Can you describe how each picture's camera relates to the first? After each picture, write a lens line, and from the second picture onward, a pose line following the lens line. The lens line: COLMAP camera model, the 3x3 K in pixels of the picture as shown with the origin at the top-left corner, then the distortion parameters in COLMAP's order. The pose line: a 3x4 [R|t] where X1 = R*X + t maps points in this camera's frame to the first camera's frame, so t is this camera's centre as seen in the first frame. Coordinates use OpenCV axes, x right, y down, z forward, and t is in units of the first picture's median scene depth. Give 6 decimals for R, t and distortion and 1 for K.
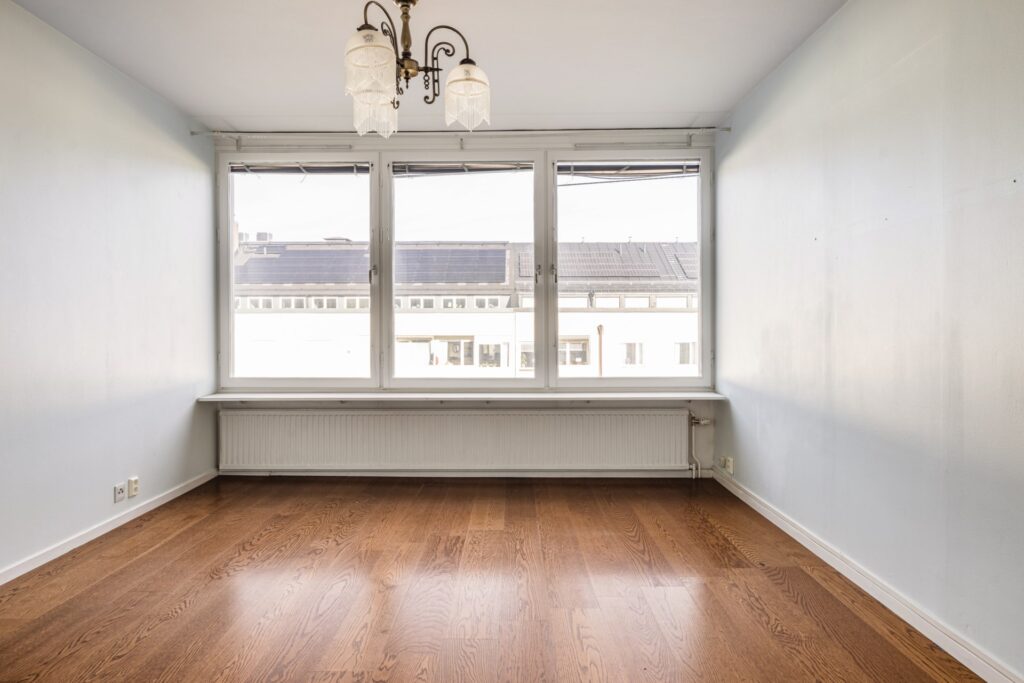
lens RADIAL K [[635.6, 0, 507.0], [0, 635.6, 342.8], [0, 0, 1]] dist [-0.003969, -0.000190]
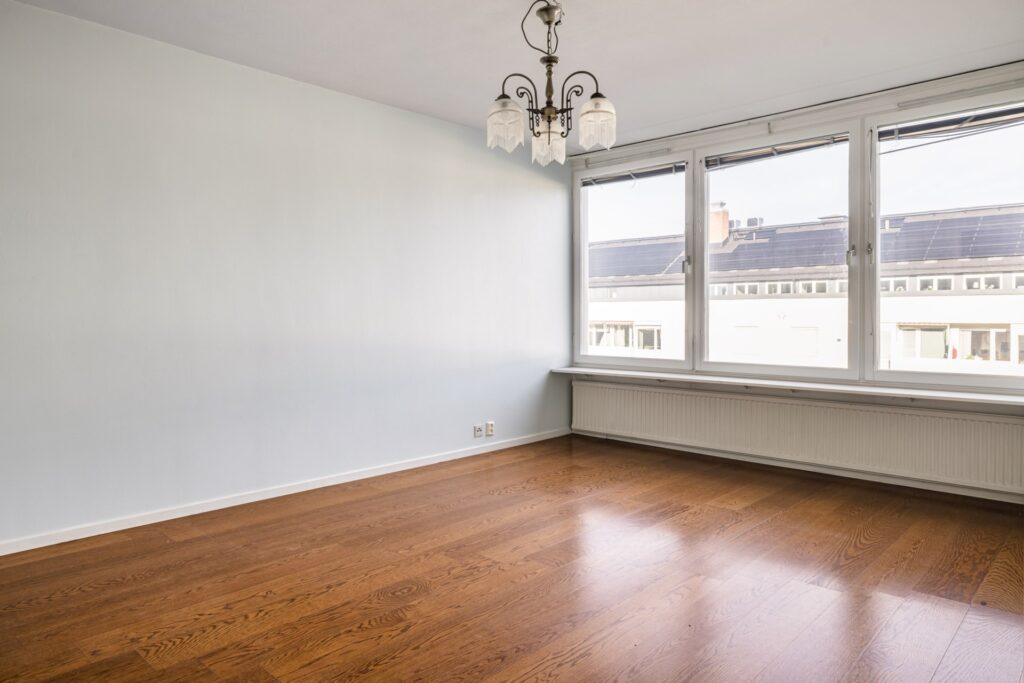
lens RADIAL K [[643.2, 0, 513.4], [0, 643.2, 334.6], [0, 0, 1]] dist [-0.010579, 0.006595]
pose [[0.744829, 0.020995, -0.666925, 0.302848], [-0.015005, 0.999779, 0.014715, -0.000044], [0.667087, -0.000953, 0.744979, -0.011152]]
